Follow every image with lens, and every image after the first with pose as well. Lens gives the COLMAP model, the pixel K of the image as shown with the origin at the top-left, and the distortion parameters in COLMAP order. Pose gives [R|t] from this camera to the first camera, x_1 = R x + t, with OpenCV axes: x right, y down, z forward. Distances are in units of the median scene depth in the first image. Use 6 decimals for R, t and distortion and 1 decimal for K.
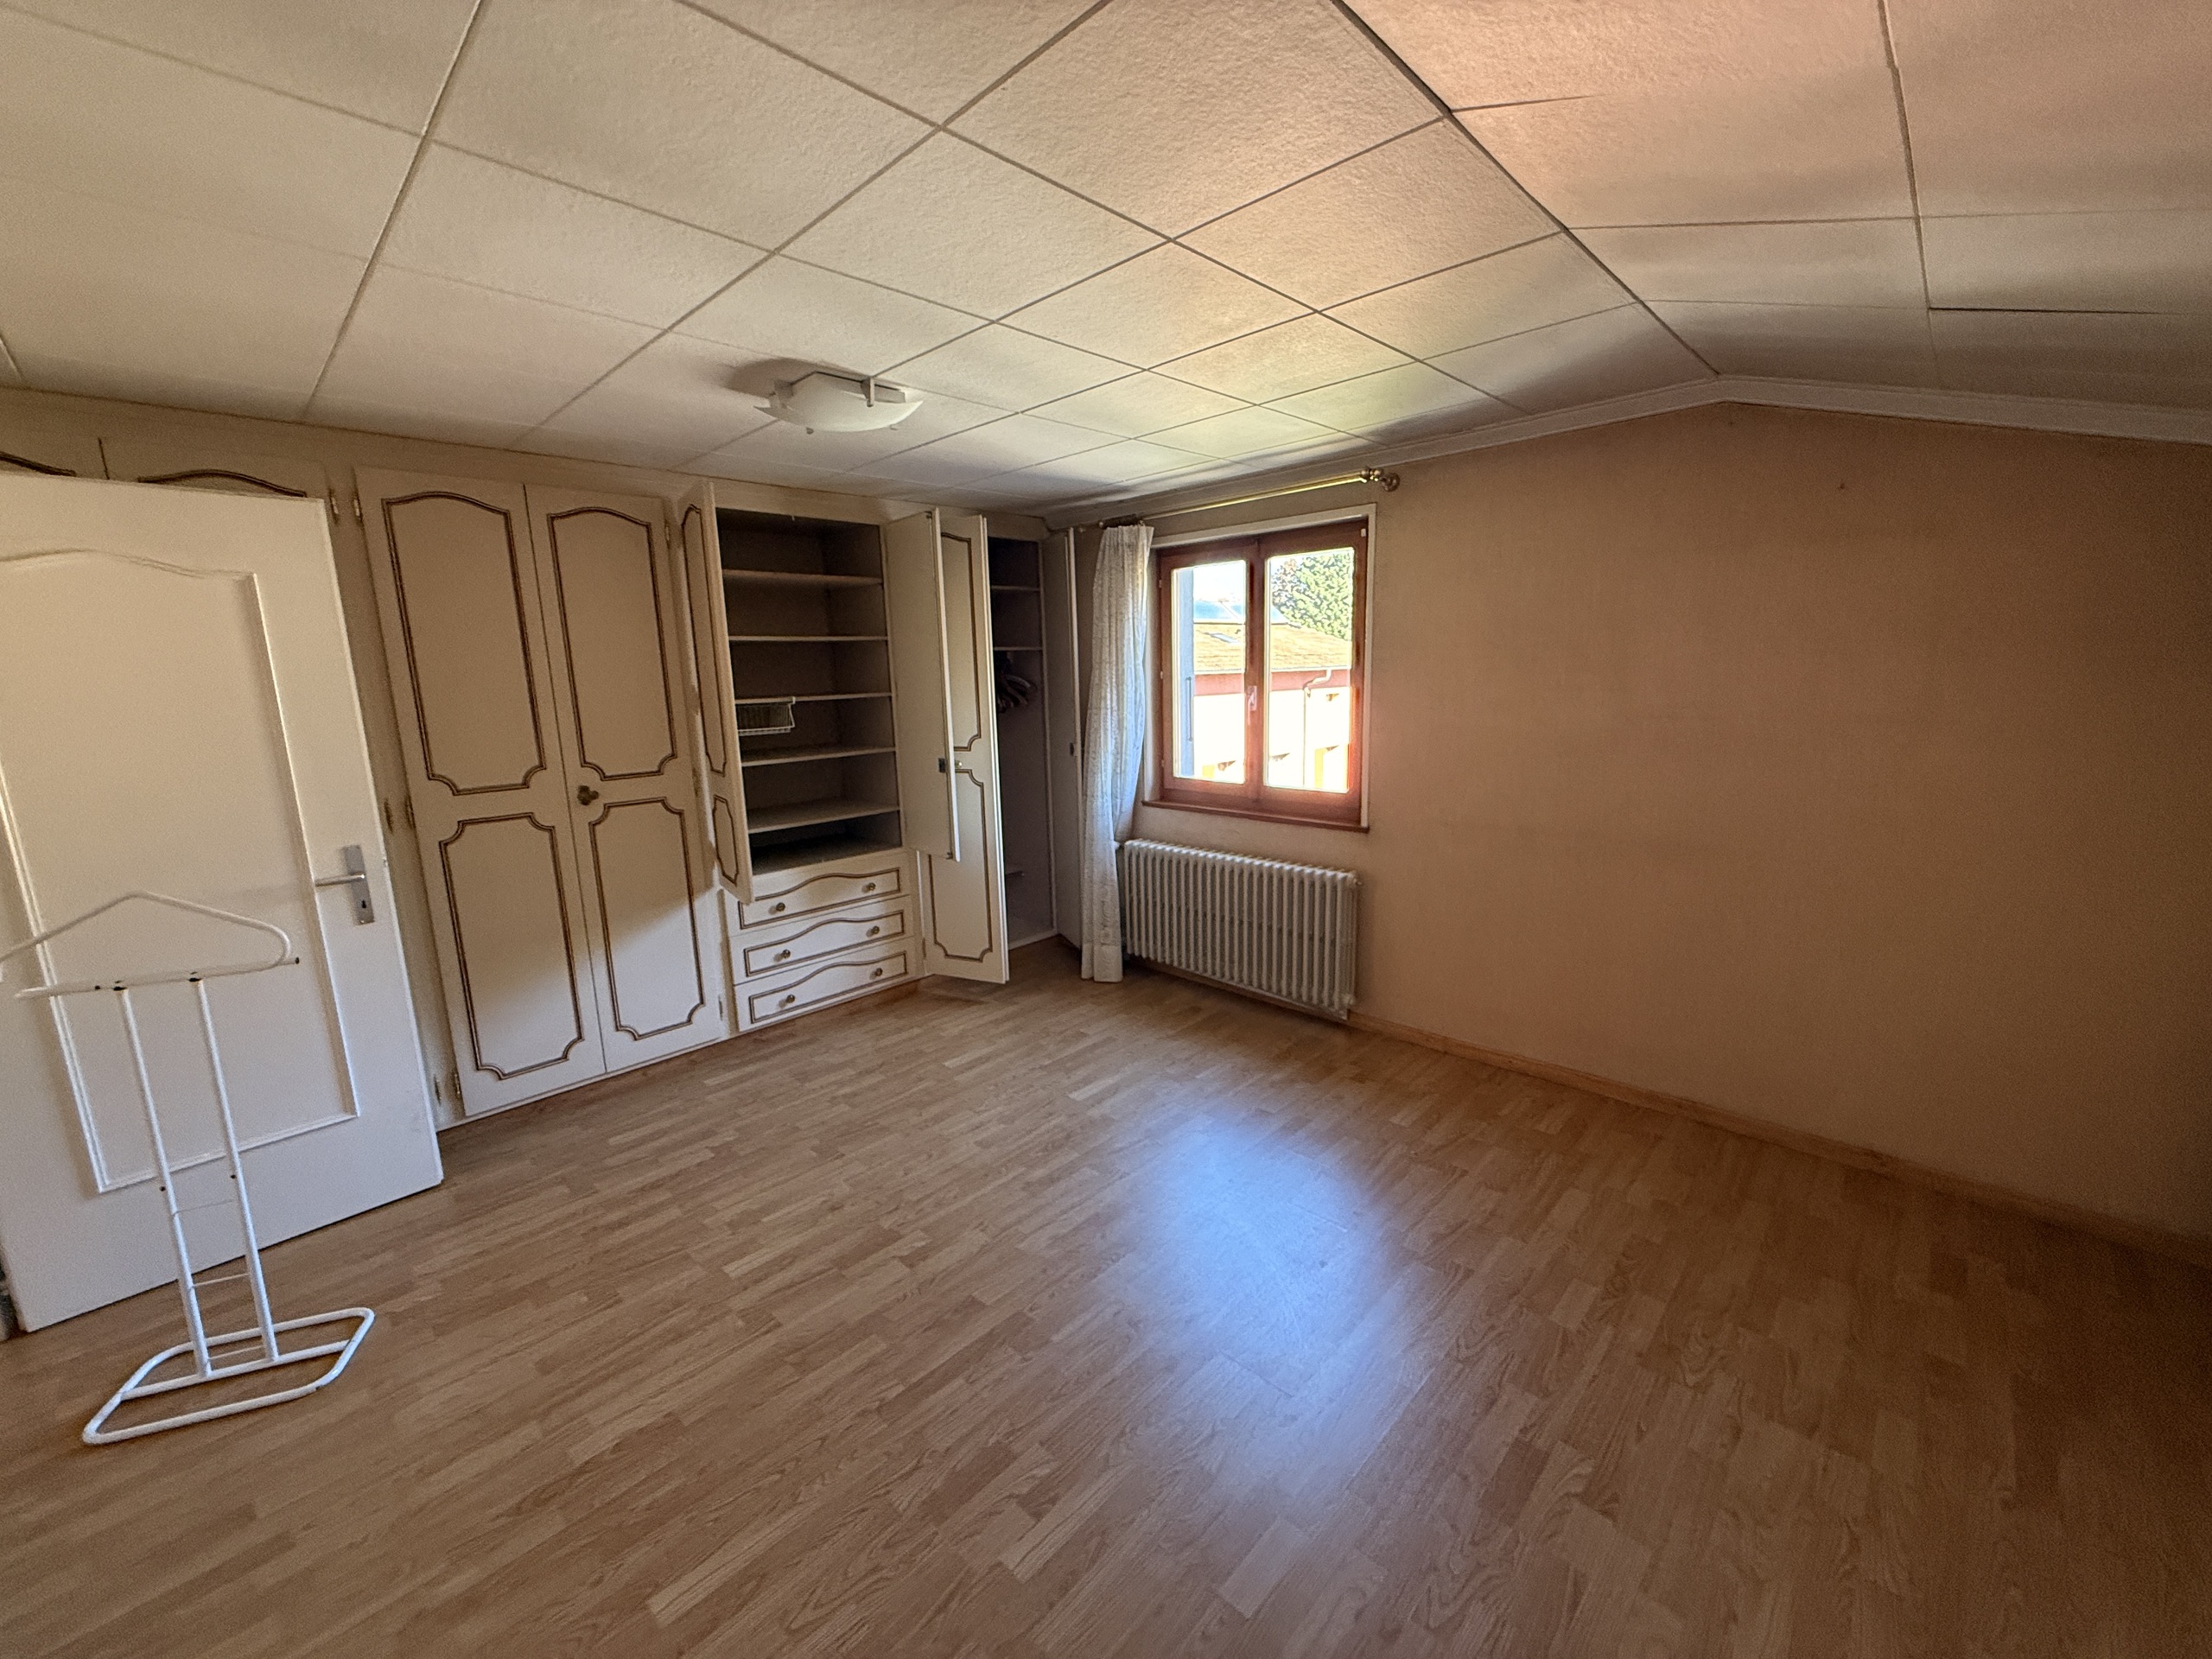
lens RADIAL K [[883.6, 0, 1100.8], [0, 883.6, 824.5], [0, 0, 1]] dist [0.000322, 0.000231]
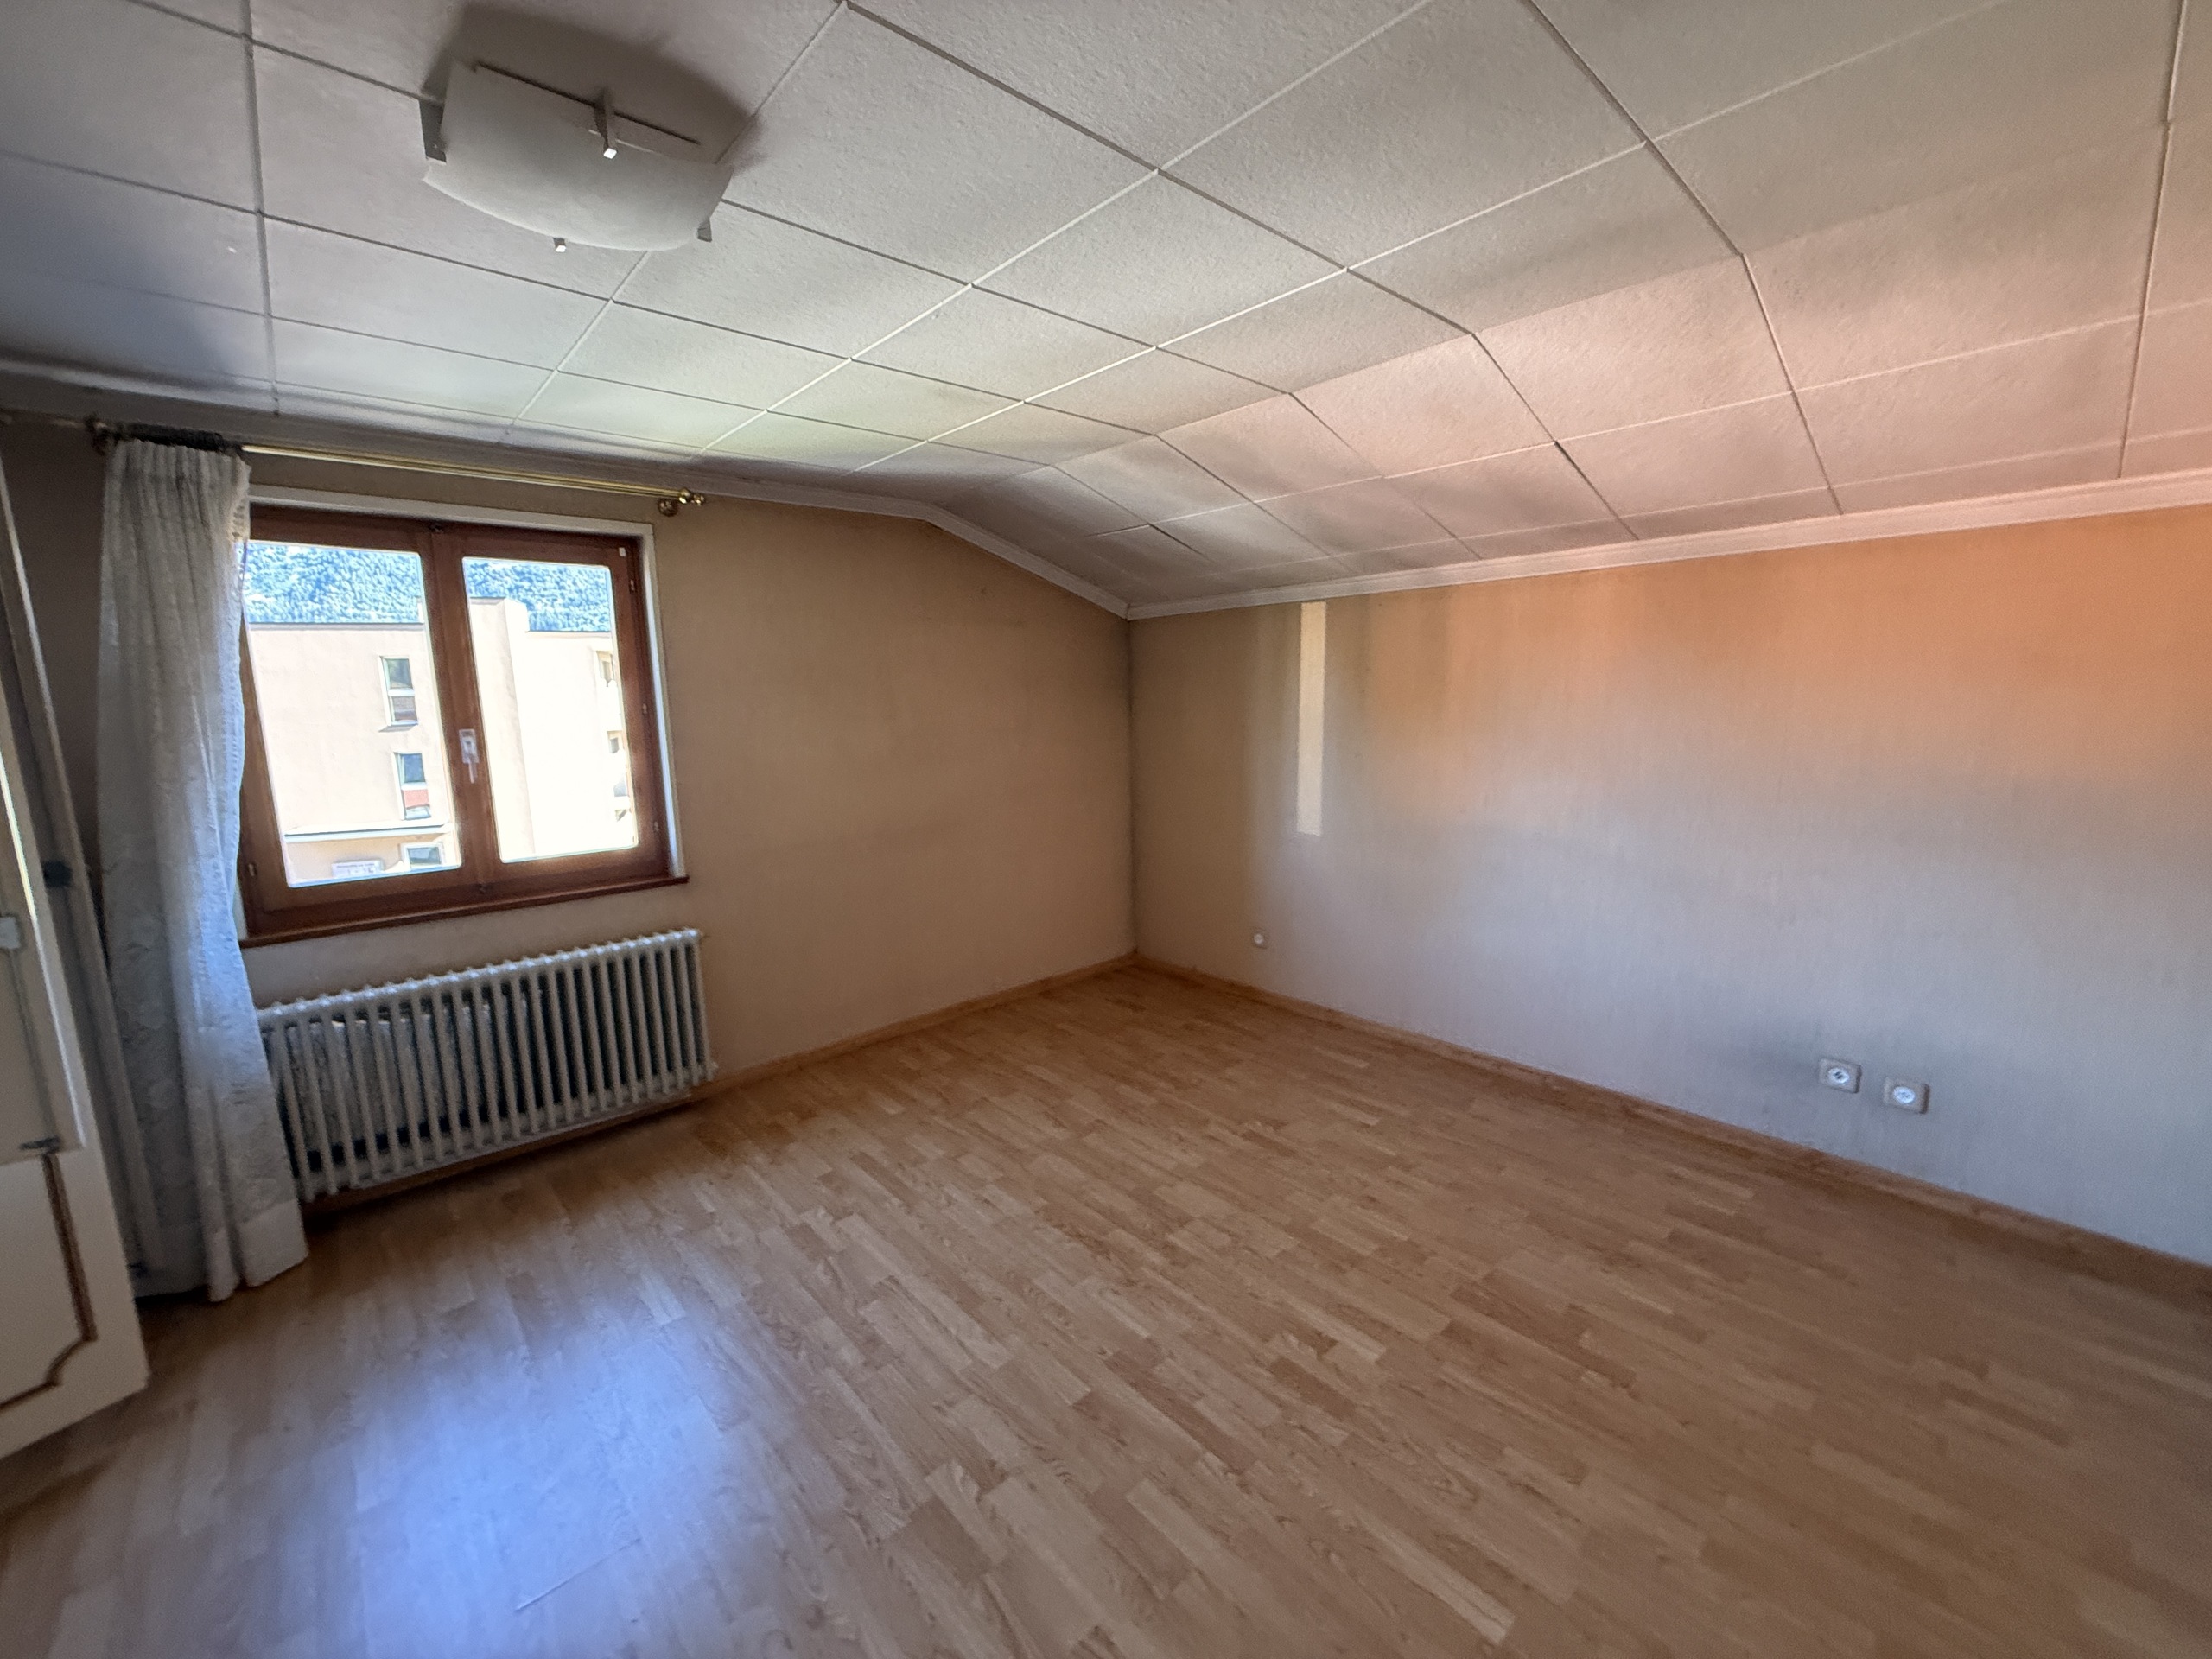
lens RADIAL K [[883.6, 0, 1103.9], [0, 883.6, 826.8], [0, 0, 1]] dist [0.000322, 0.000231]
pose [[0.064660, -0.125347, 0.990004, -0.743945], [0.195410, 0.974463, 0.110616, -0.083766], [-0.978588, 0.186304, 0.087502, 0.637039]]
